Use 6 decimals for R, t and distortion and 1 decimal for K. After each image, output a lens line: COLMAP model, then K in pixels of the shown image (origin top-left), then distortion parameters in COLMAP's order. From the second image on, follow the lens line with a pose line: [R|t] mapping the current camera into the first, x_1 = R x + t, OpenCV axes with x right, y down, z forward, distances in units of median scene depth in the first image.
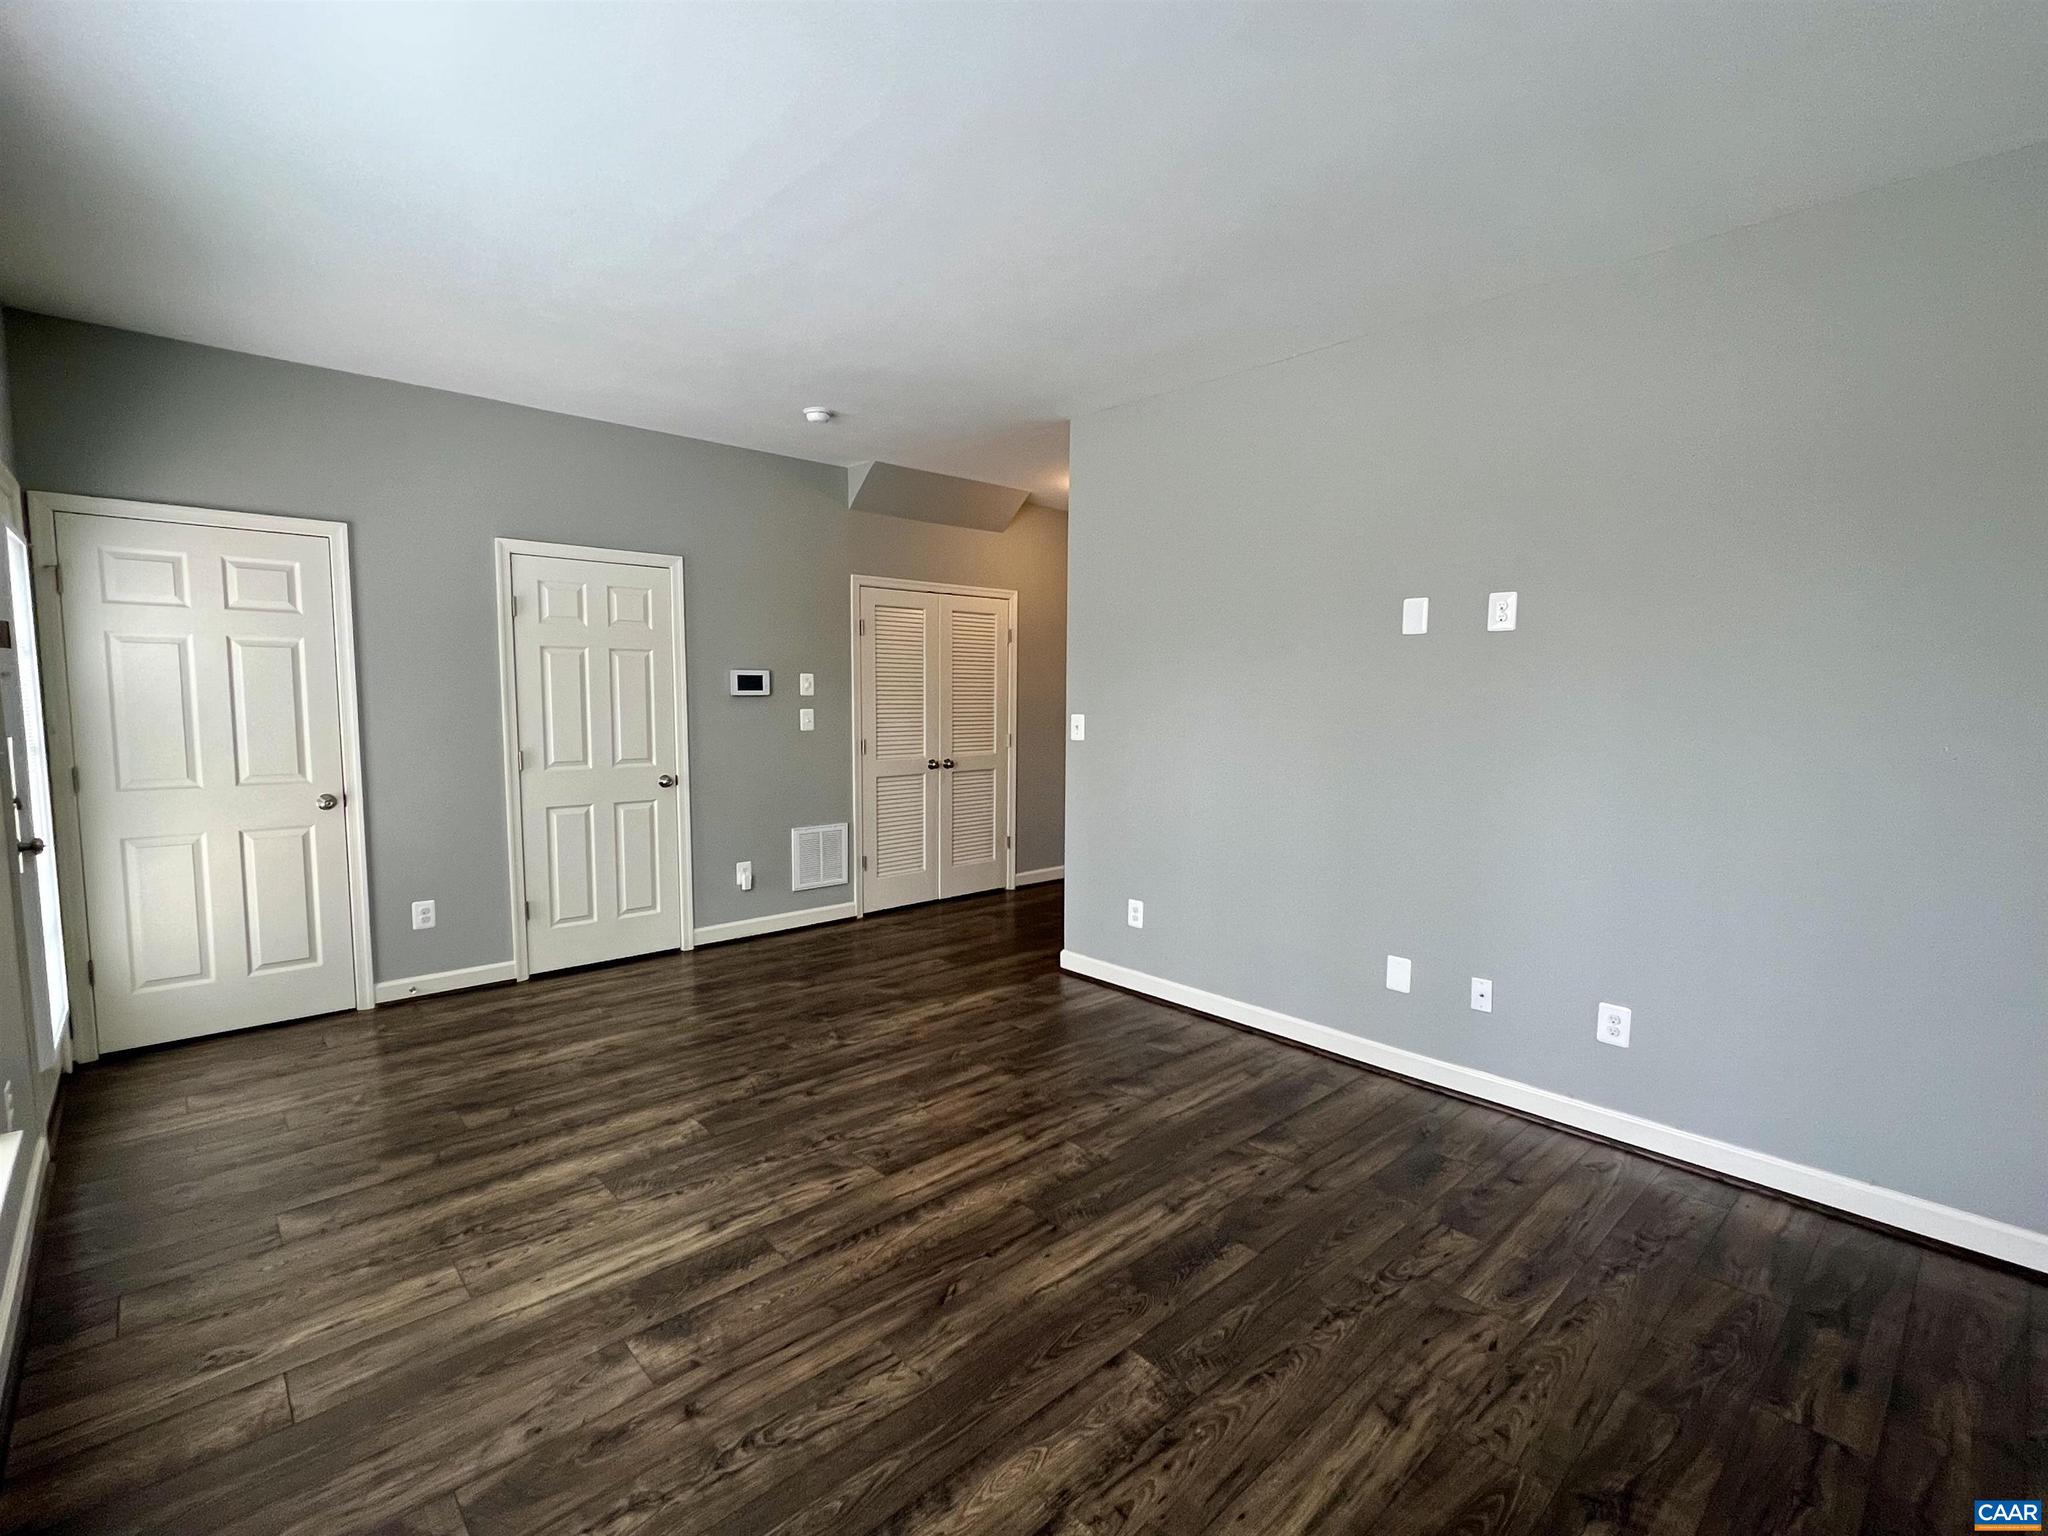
lens RADIAL K [[943.6, 0, 1022.7], [0, 943.6, 759.7], [0, 0, 1]] dist [-0.004965, -0.000852]
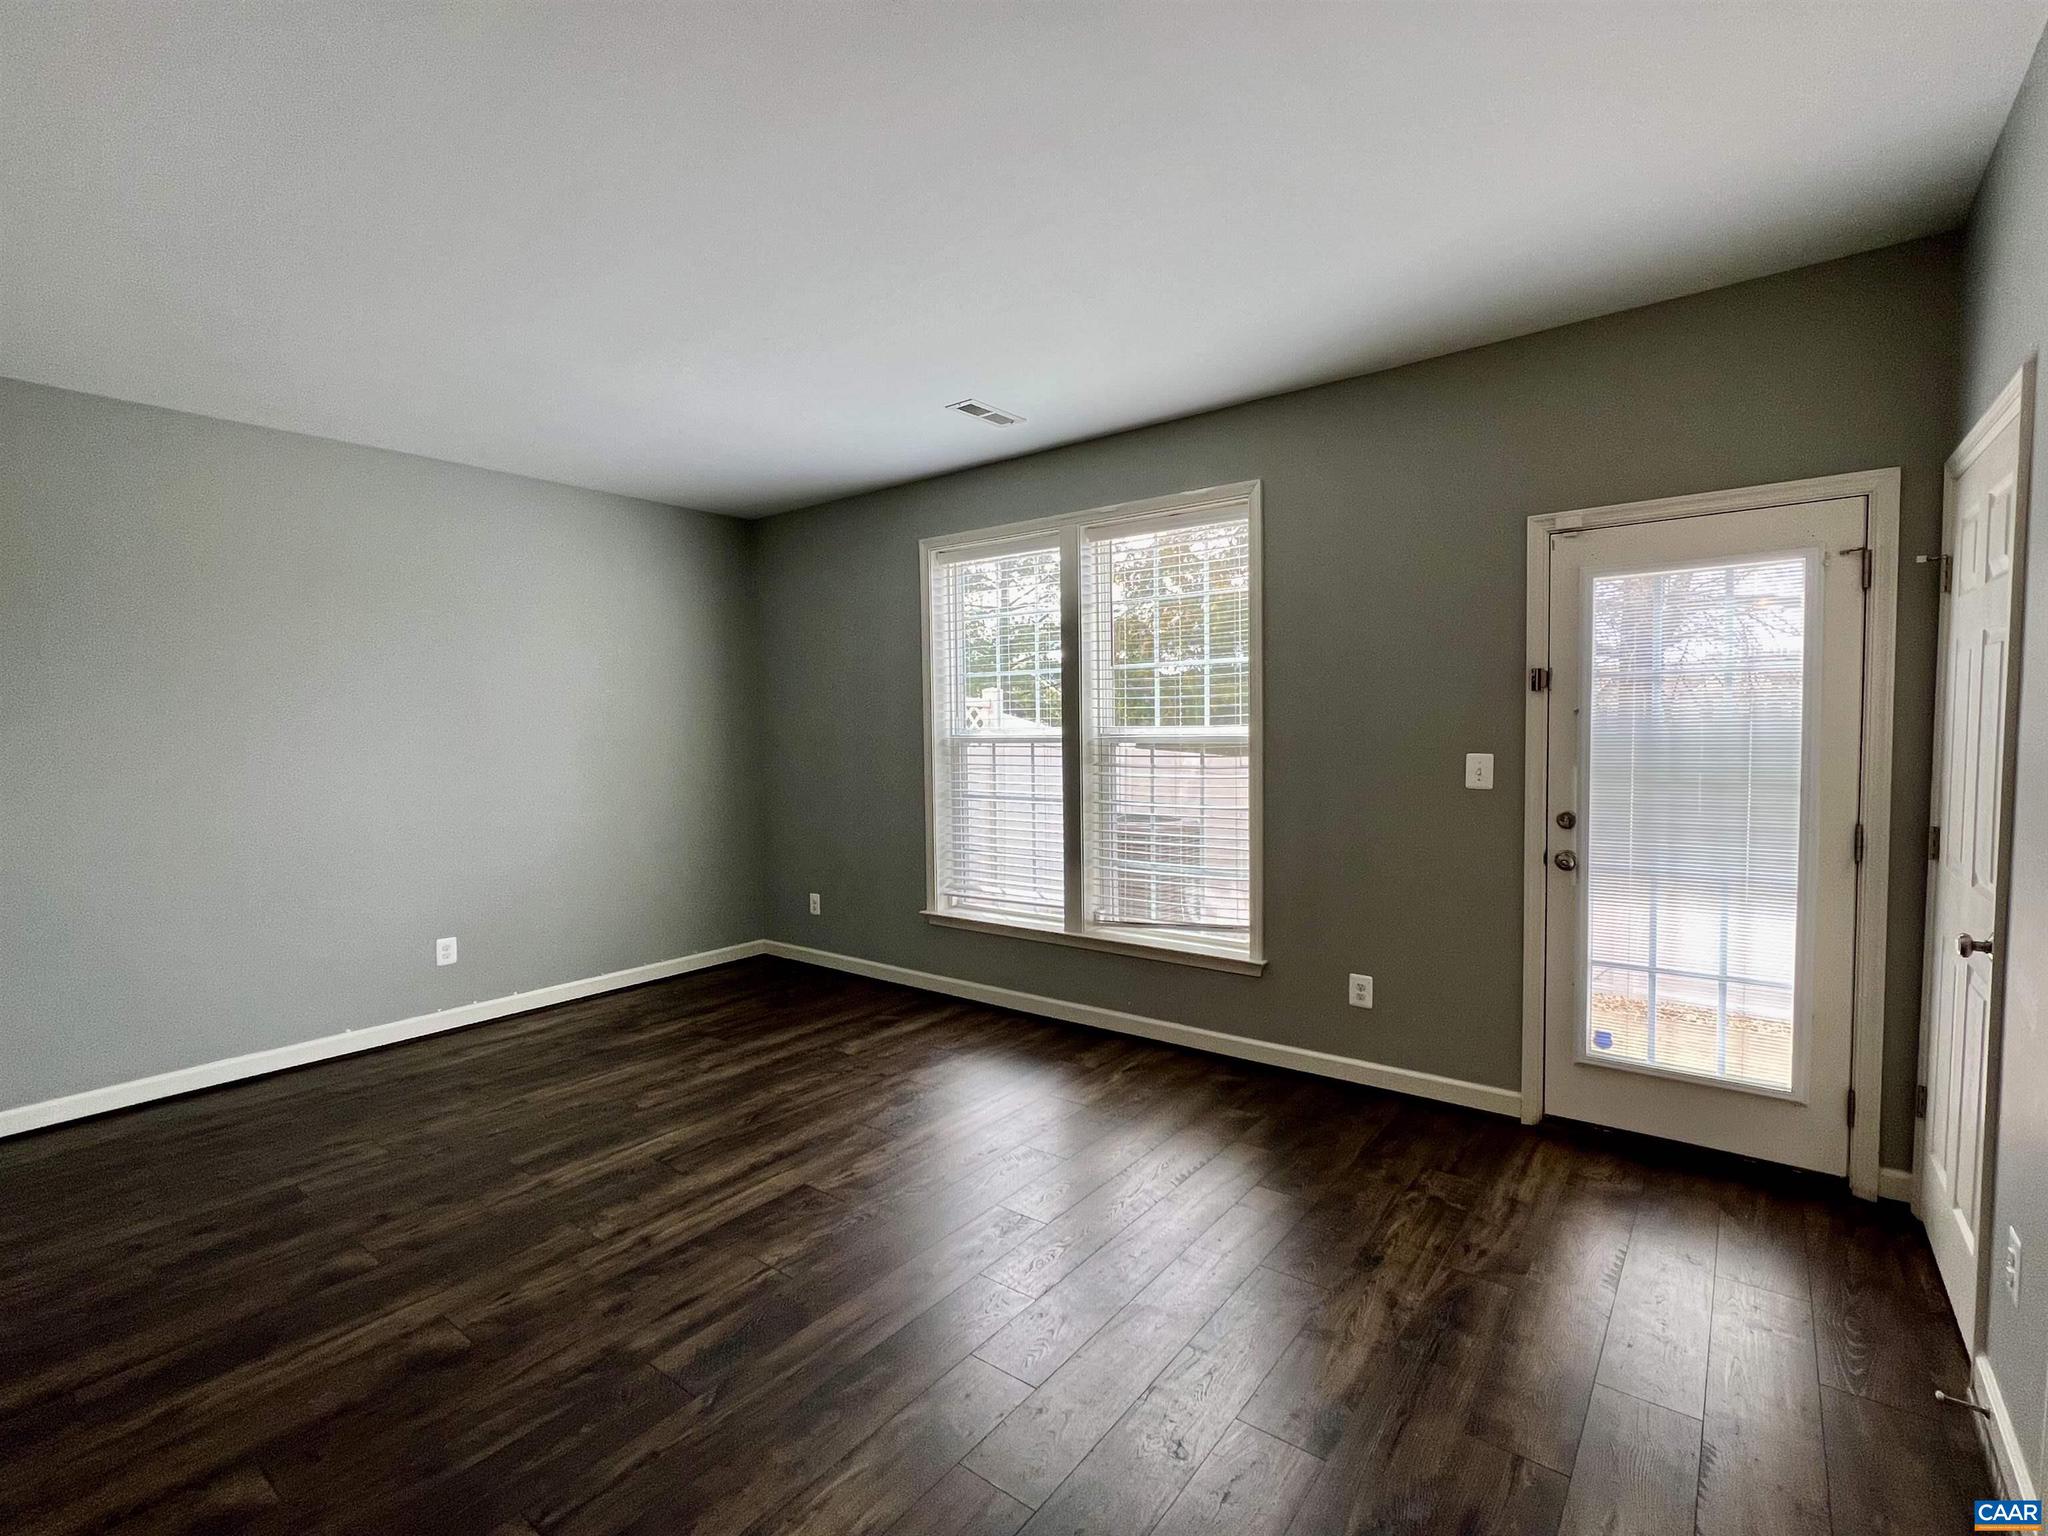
lens RADIAL K [[943.6, 0, 1021.9], [0, 943.6, 771.1], [0, 0, 1]] dist [-0.004965, -0.000852]
pose [[-0.986811, 0.016289, -0.161056, -0.220380], [-0.003248, 0.992731, 0.120309, -0.152412], [0.161845, 0.119246, -0.979585, 1.999397]]
